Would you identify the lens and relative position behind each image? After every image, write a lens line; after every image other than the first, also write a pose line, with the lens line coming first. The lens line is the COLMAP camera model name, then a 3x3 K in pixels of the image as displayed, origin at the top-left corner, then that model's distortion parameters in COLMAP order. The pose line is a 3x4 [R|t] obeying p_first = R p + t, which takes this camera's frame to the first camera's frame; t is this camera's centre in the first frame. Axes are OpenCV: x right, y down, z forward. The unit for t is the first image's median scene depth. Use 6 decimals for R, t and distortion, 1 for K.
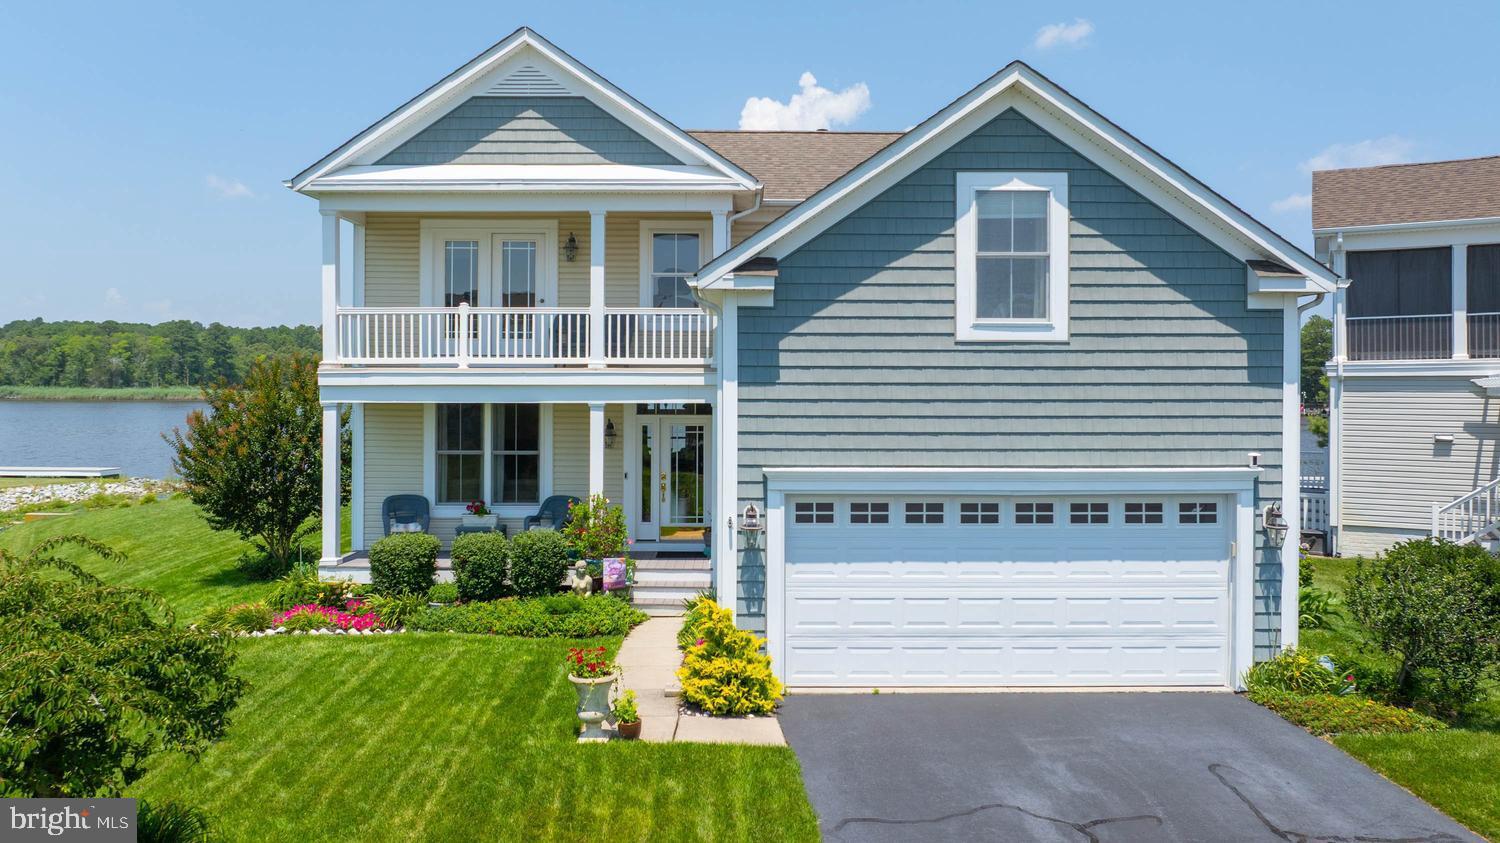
lens RADIAL K [[1060.2, 0, 753.1], [0, 1060.2, 374.0], [0, 0, 1]] dist [-0.031277, 0.029208]
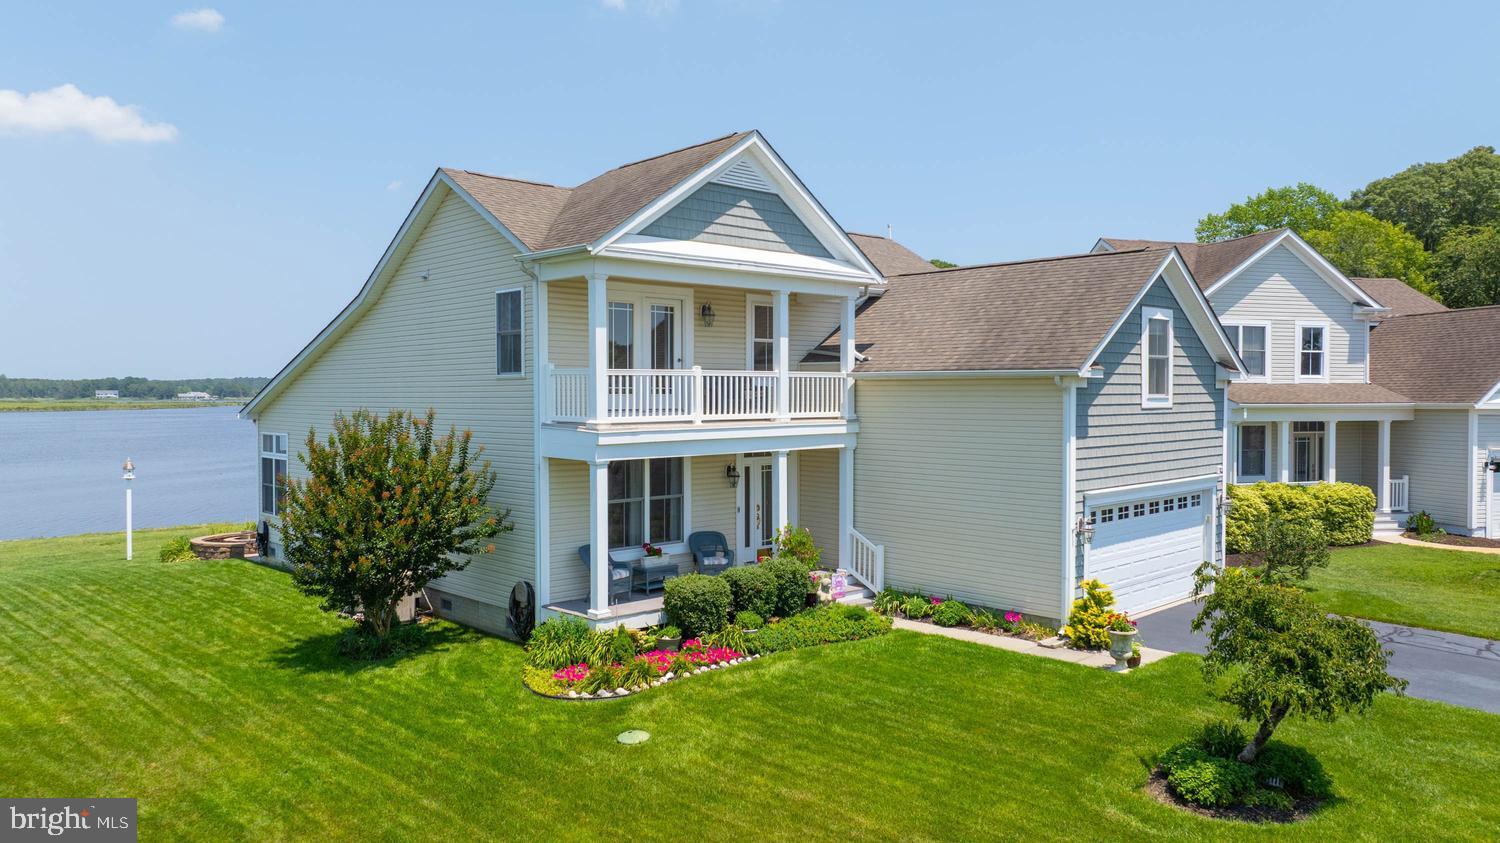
lens RADIAL K [[1060.2, 0, 743.6], [0, 1060.2, 410.3], [0, 0, 1]] dist [-0.031277, 0.029208]
pose [[0.736668, -0.015542, 0.676076, -1.003029], [-0.002590, 0.999664, 0.025804, -0.049843], [-0.676249, -0.020760, 0.736380, 0.143428]]
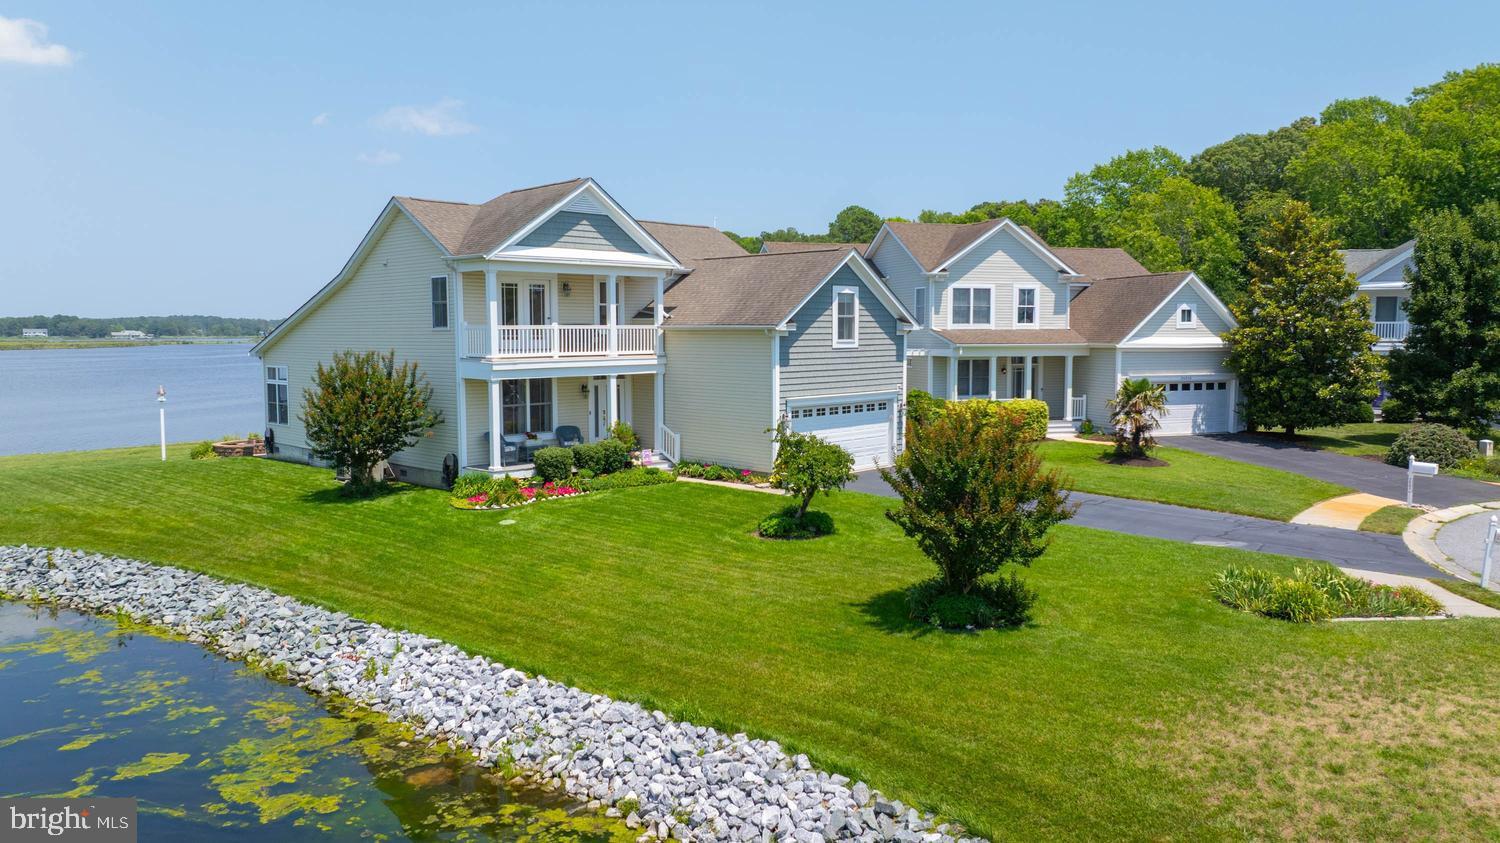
lens RADIAL K [[1060.2, 0, 748.4], [0, 1060.2, 417.6], [0, 0, 1]] dist [-0.031277, 0.029208]
pose [[0.699681, -0.063790, 0.711602, -1.373561], [-0.002334, 0.995797, 0.091560, -0.073343], [-0.714451, -0.065724, 0.696591, -0.542287]]
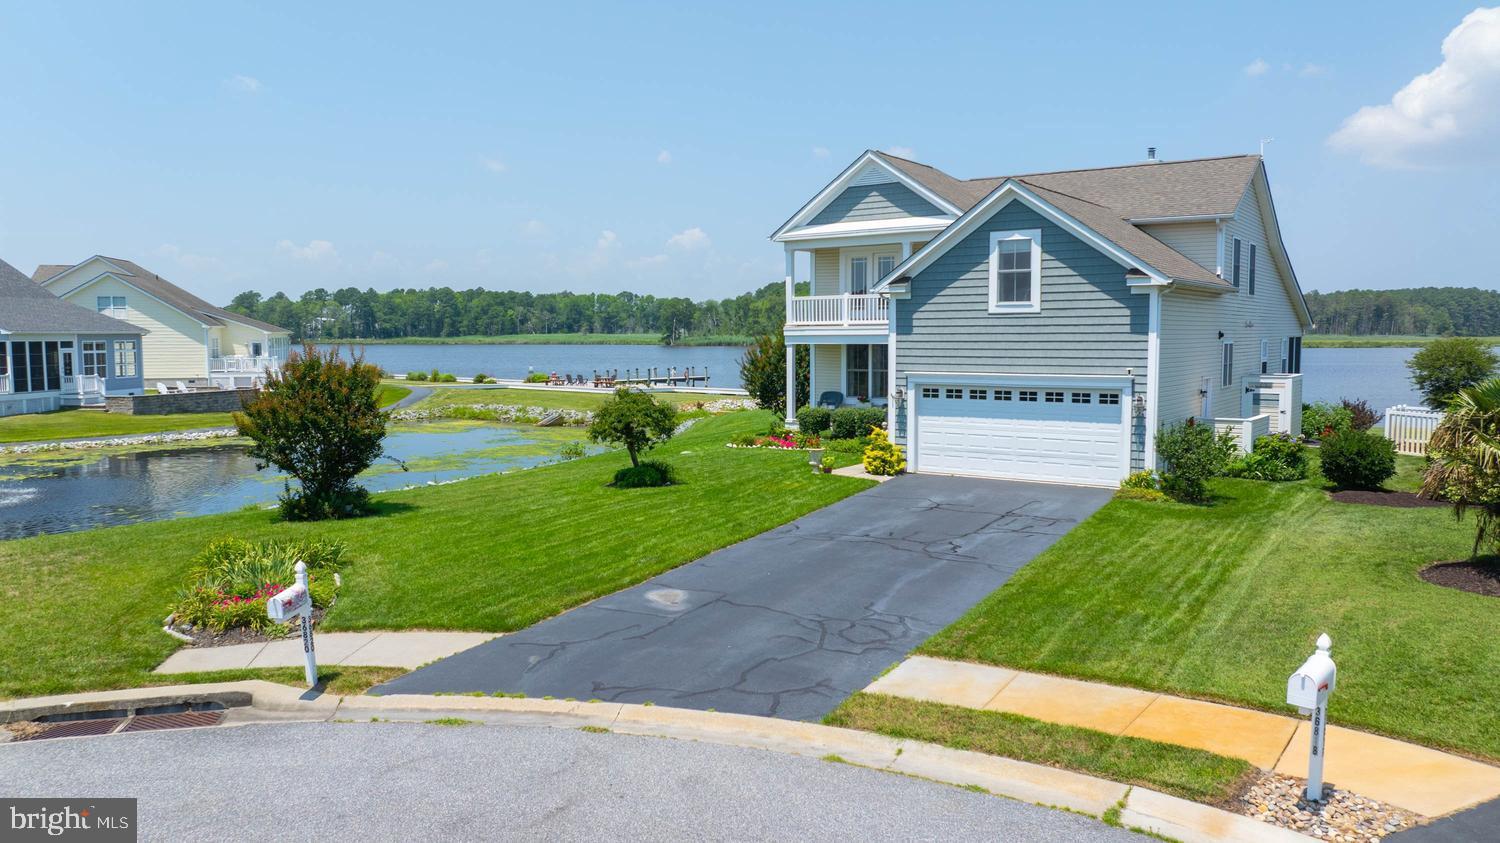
lens RADIAL K [[1060.2, 0, 746.0], [0, 1060.2, 411.6], [0, 0, 1]] dist [-0.031277, 0.029208]
pose [[0.801246, 0.037897, -0.597134, 0.771457], [0.012752, 0.996684, 0.080365, -0.008297], [0.598199, -0.072007, 0.798106, -0.710596]]
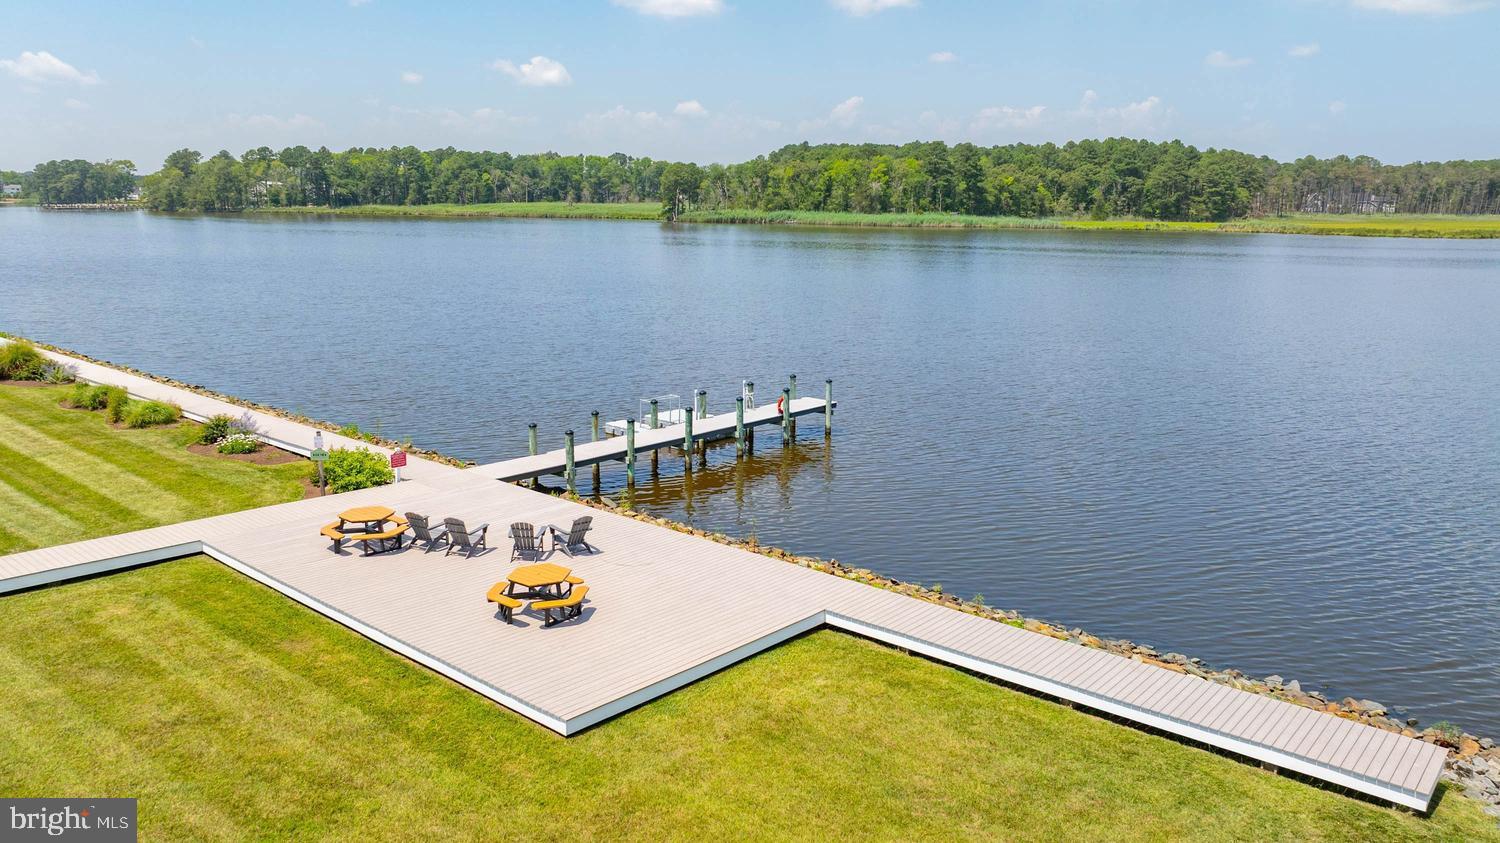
lens RADIAL K [[1060.2, 0, 744.5], [0, 1060.2, 422.3], [0, 0, 1]] dist [-0.031277, 0.029208]
pose [[0.803700, 0.125931, -0.581557, -1.943294], [0.002894, 0.976510, 0.215453, -0.193135], [0.595028, -0.174842, 0.784456, 2.140938]]
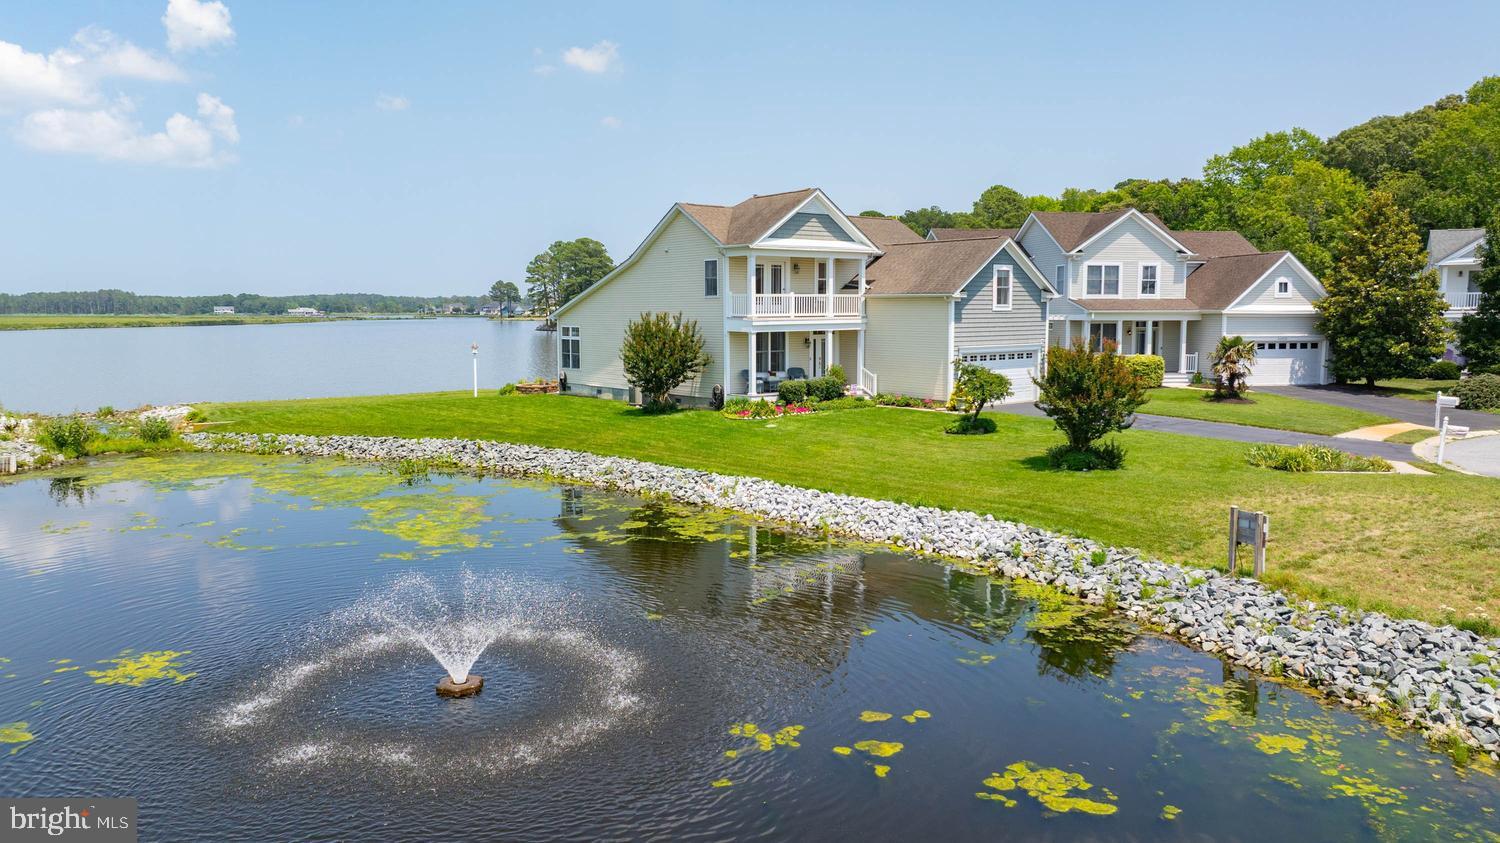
lens RADIAL K [[1060.2, 0, 751.5], [0, 1060.2, 420.7], [0, 0, 1]] dist [-0.031277, 0.029208]
pose [[0.782859, -0.071441, 0.618084, -1.993274], [-0.000524, 0.993310, 0.115475, -0.054700], [-0.622199, -0.090724, 0.777585, -0.990582]]
